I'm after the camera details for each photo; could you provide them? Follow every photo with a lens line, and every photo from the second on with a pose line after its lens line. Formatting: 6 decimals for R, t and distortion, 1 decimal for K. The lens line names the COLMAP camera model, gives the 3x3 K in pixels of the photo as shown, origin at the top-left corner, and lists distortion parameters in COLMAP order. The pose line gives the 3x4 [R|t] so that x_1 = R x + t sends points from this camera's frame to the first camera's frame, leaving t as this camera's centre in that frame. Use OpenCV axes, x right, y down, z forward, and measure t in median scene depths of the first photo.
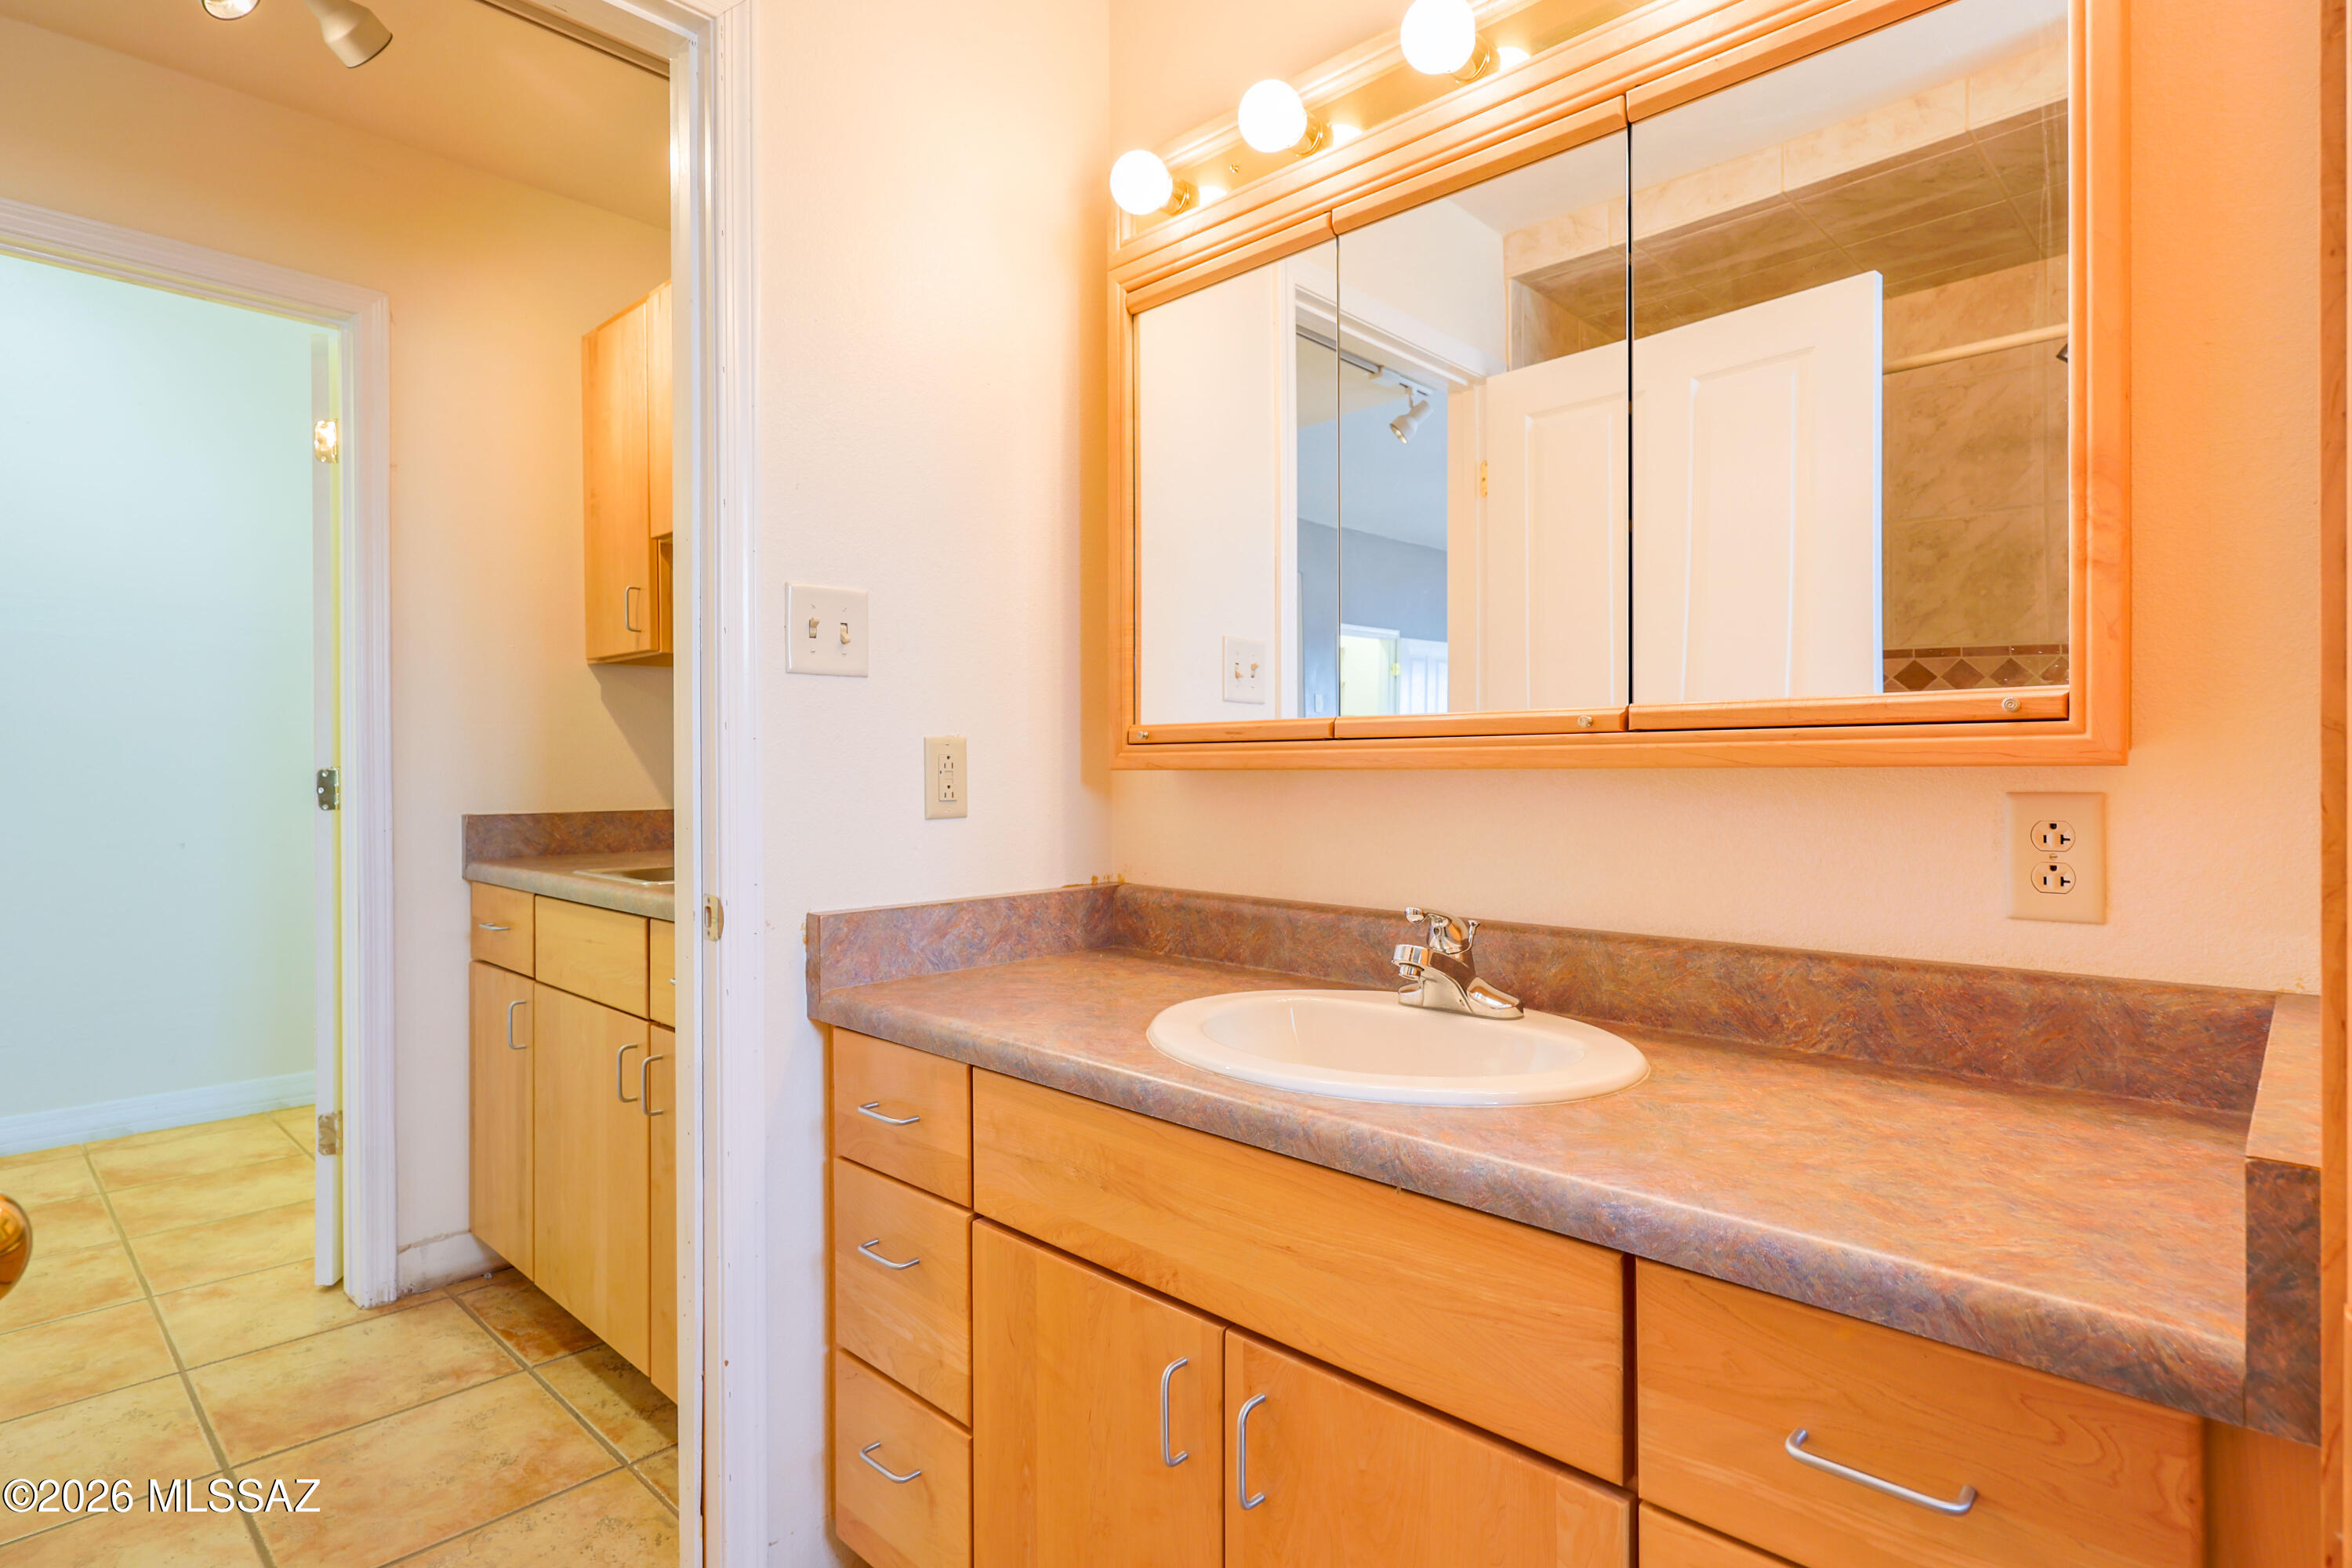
lens RADIAL K [[1174.2, 0, 1156.6], [0, 1174.2, 775.4], [0, 0, 1]] dist [-0.004315, -0.000075]
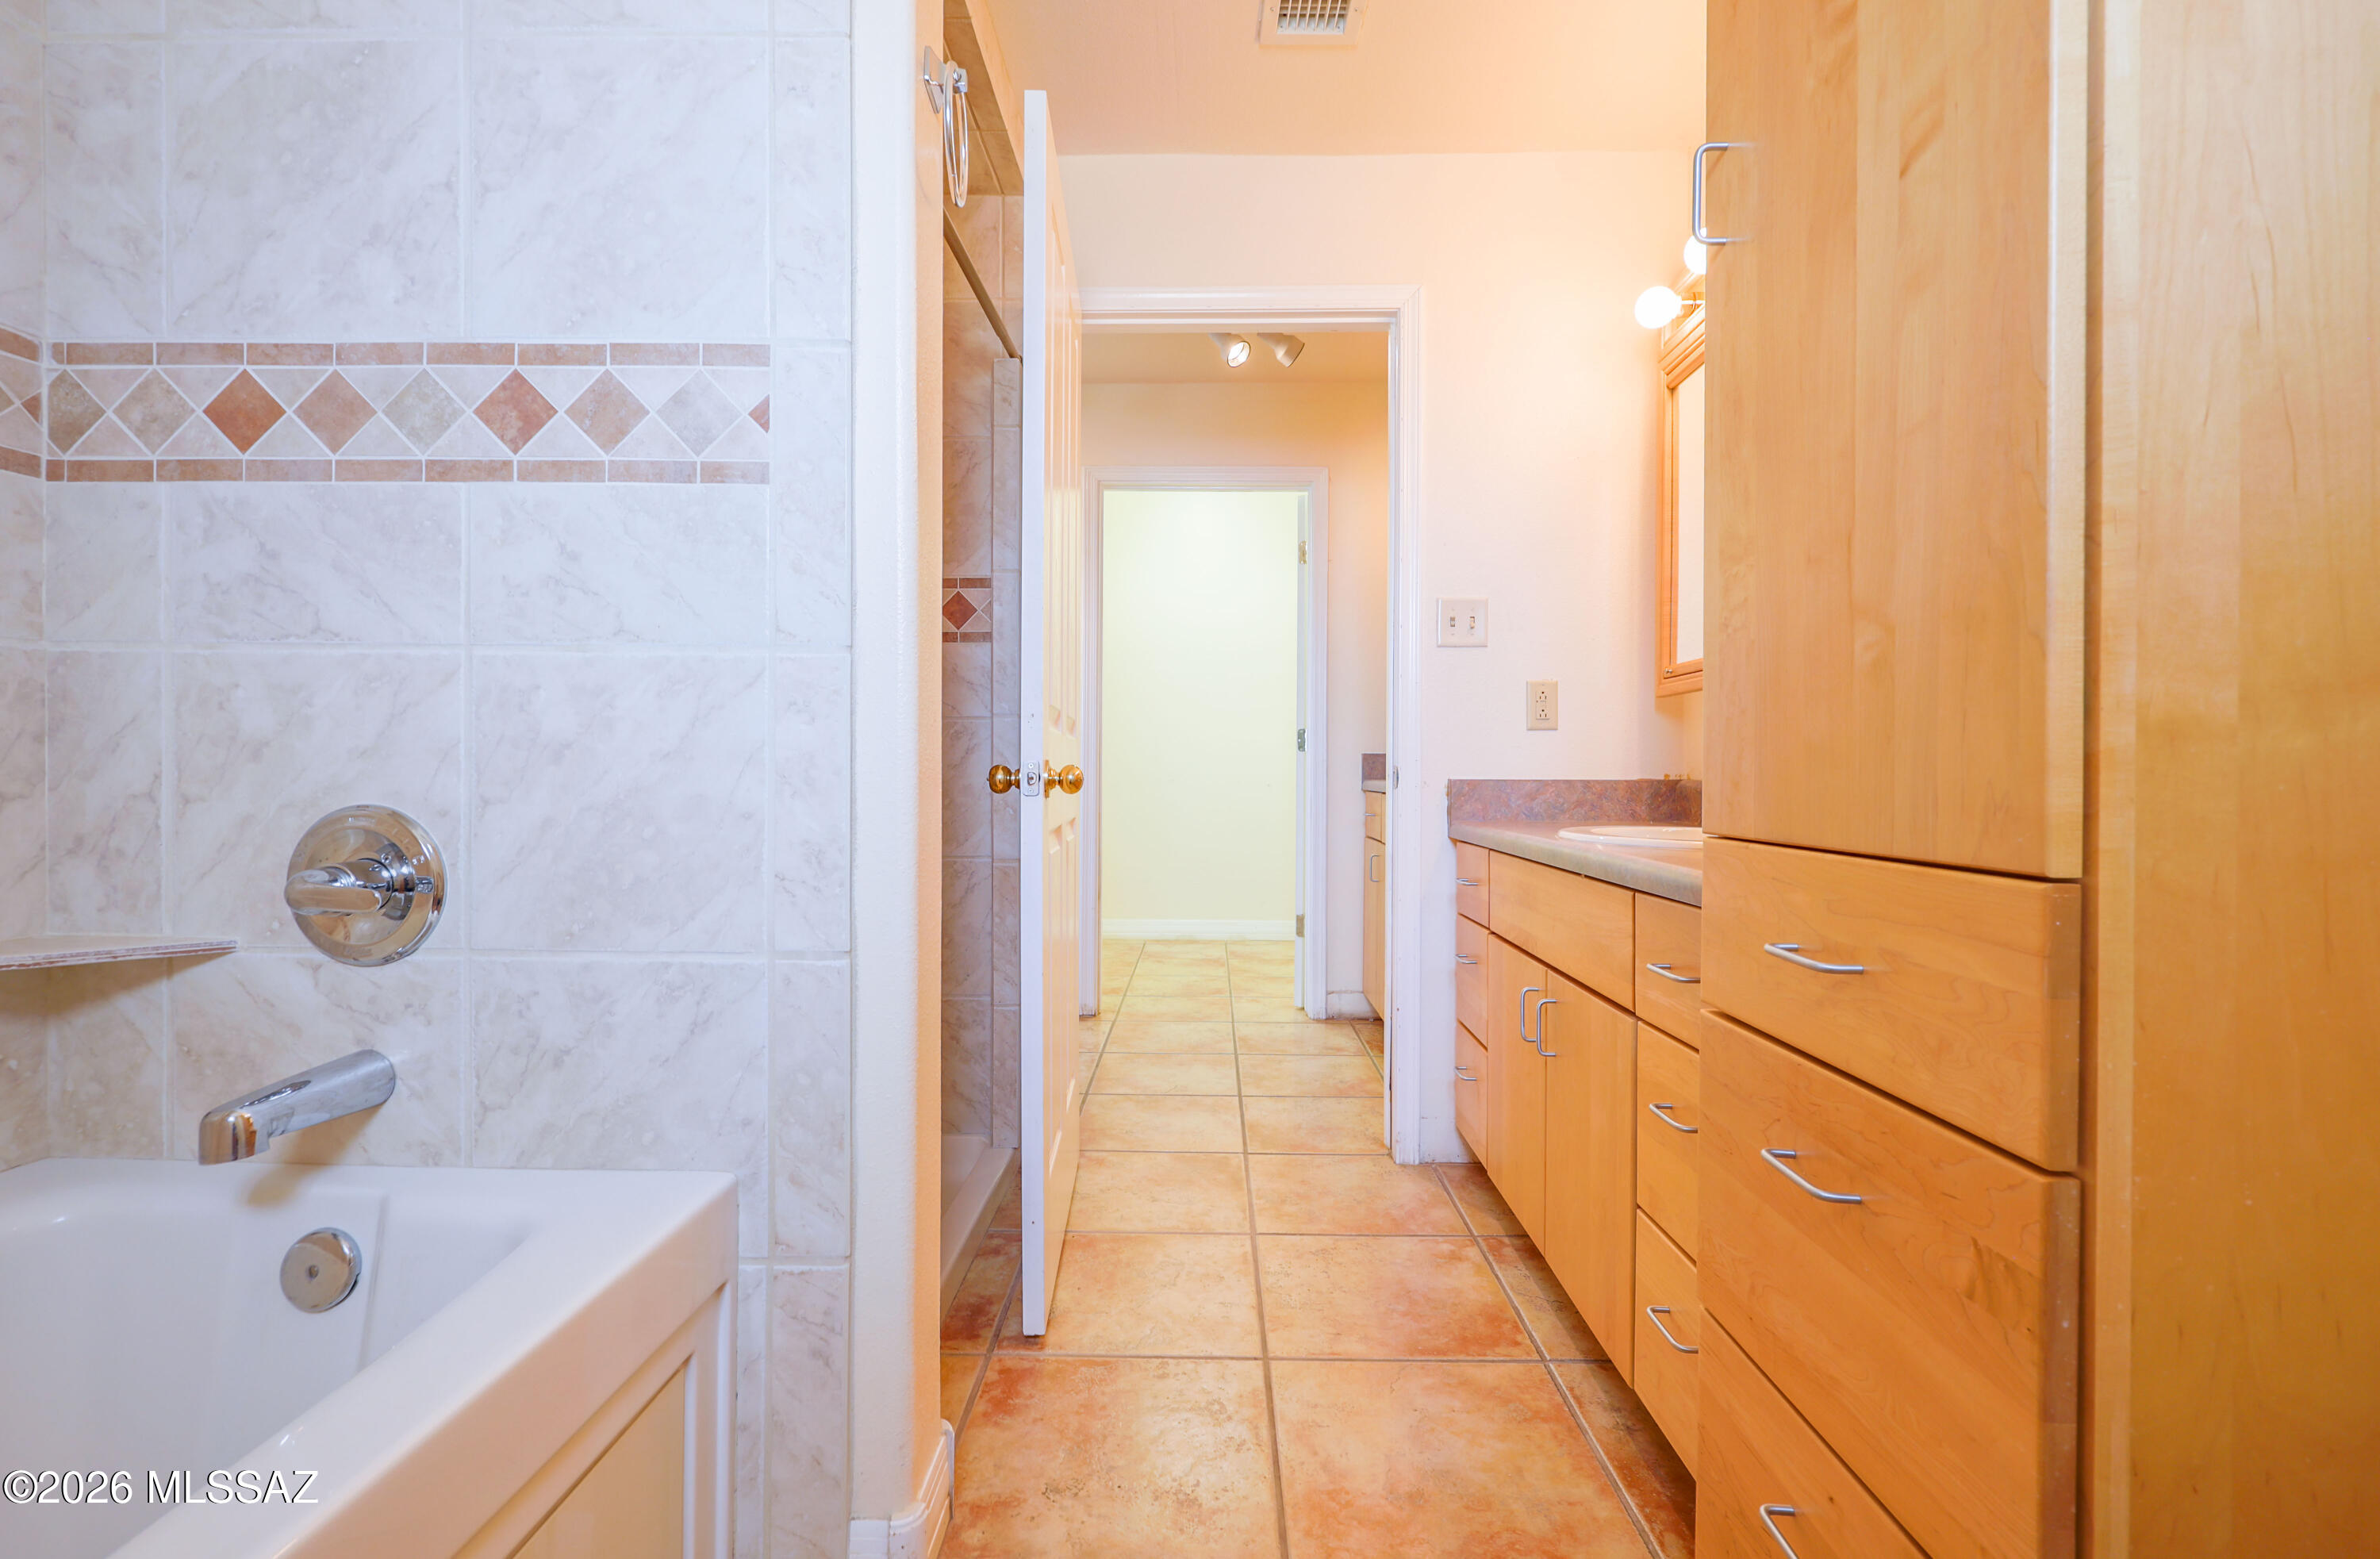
lens RADIAL K [[973.3, 0, 1199.5], [0, 973.3, 776.0], [0, 0, 1]] dist [0.000028, -0.000011]
pose [[0.685846, 0.010668, -0.727668, 0.520463], [-0.010638, 0.999933, 0.004632, 0.107164], [0.727669, 0.004564, 0.685914, -0.303549]]
